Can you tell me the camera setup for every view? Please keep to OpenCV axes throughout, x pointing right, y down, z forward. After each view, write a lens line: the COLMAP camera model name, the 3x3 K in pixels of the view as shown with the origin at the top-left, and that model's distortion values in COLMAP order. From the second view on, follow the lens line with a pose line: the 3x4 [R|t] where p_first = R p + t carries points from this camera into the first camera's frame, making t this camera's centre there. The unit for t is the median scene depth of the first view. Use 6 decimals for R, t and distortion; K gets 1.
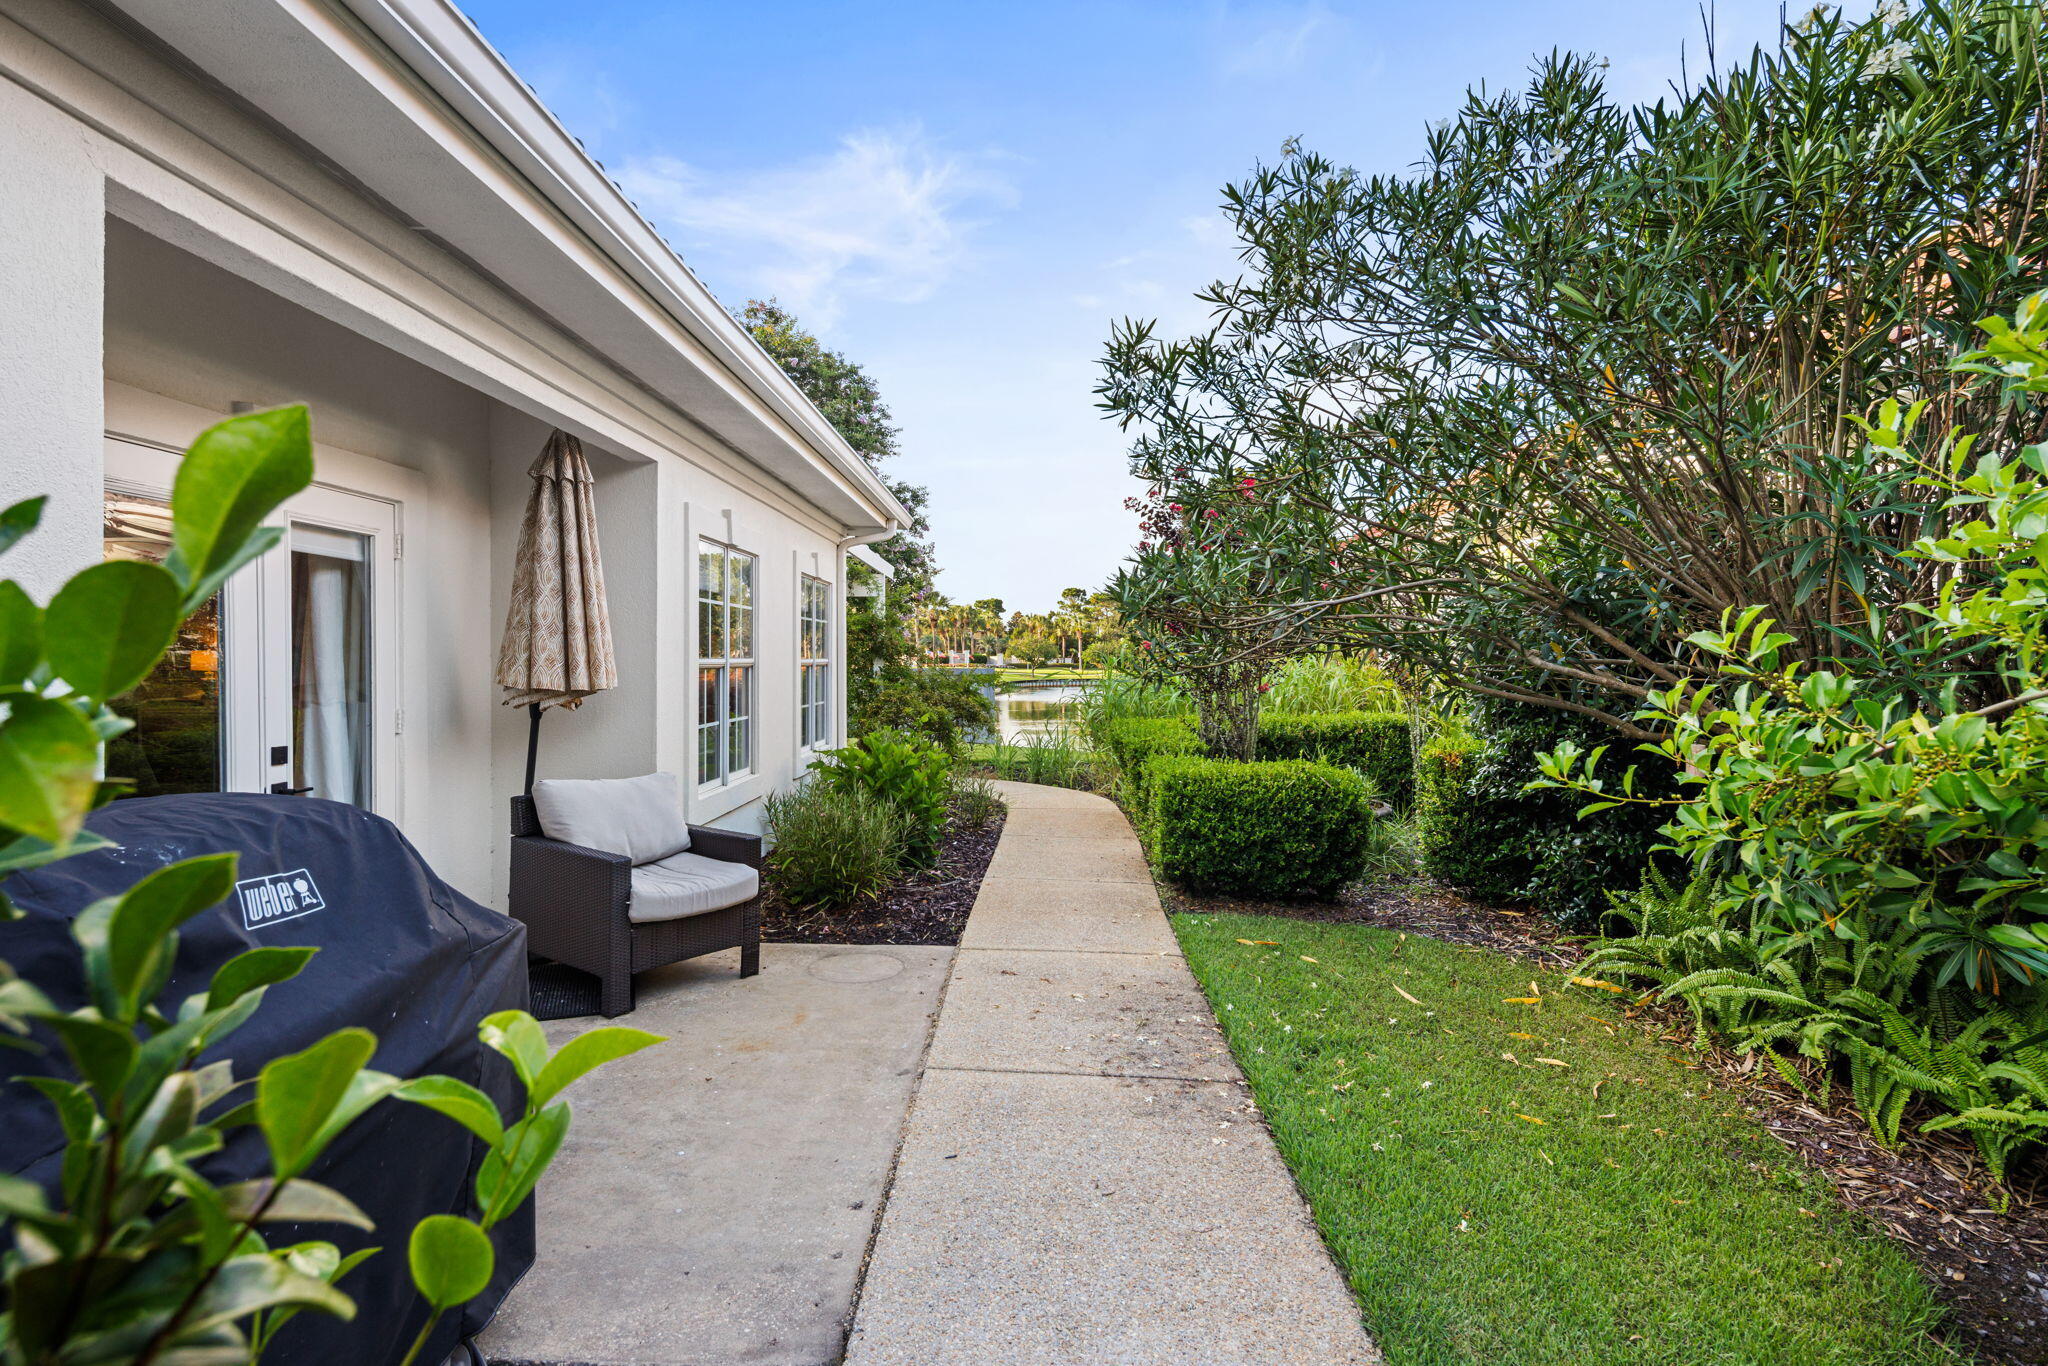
lens RADIAL K [[1313.0, 0, 1015.0], [0, 1313.0, 690.6], [0, 0, 1]] dist [-0.078701, 0.068634]
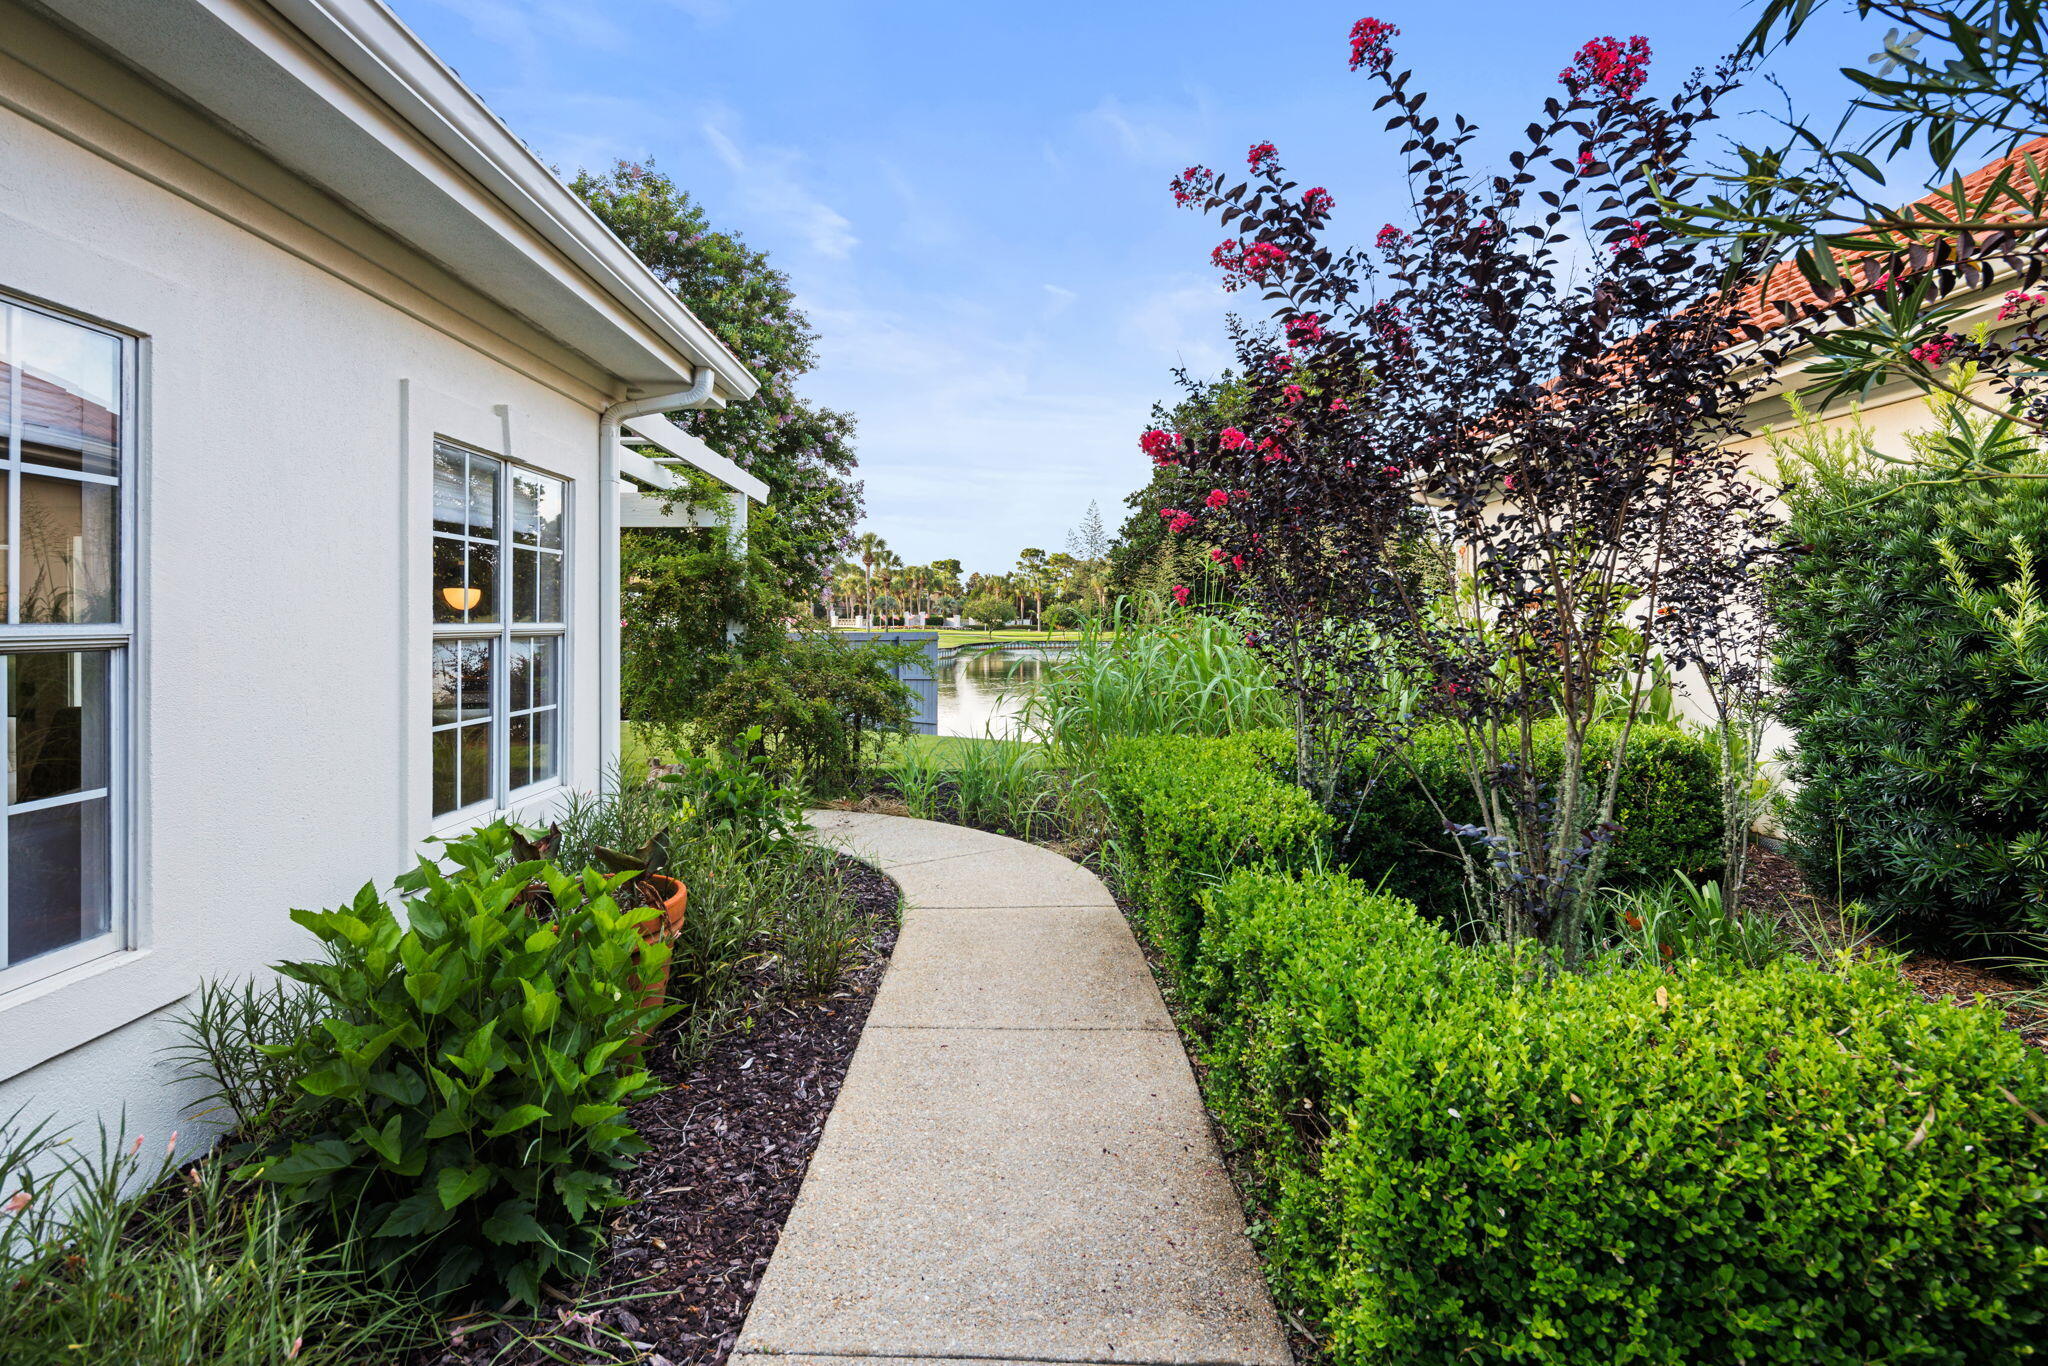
lens RADIAL K [[1302.6, 0, 996.5], [0, 1302.6, 684.3], [0, 0, 1]] dist [0.066084, -0.000027]
pose [[0.999852, -0.002284, 0.017071, 0.007614], [0.001861, 0.999691, 0.024781, -0.004417], [-0.017122, -0.024745, 0.999547, 0.168169]]
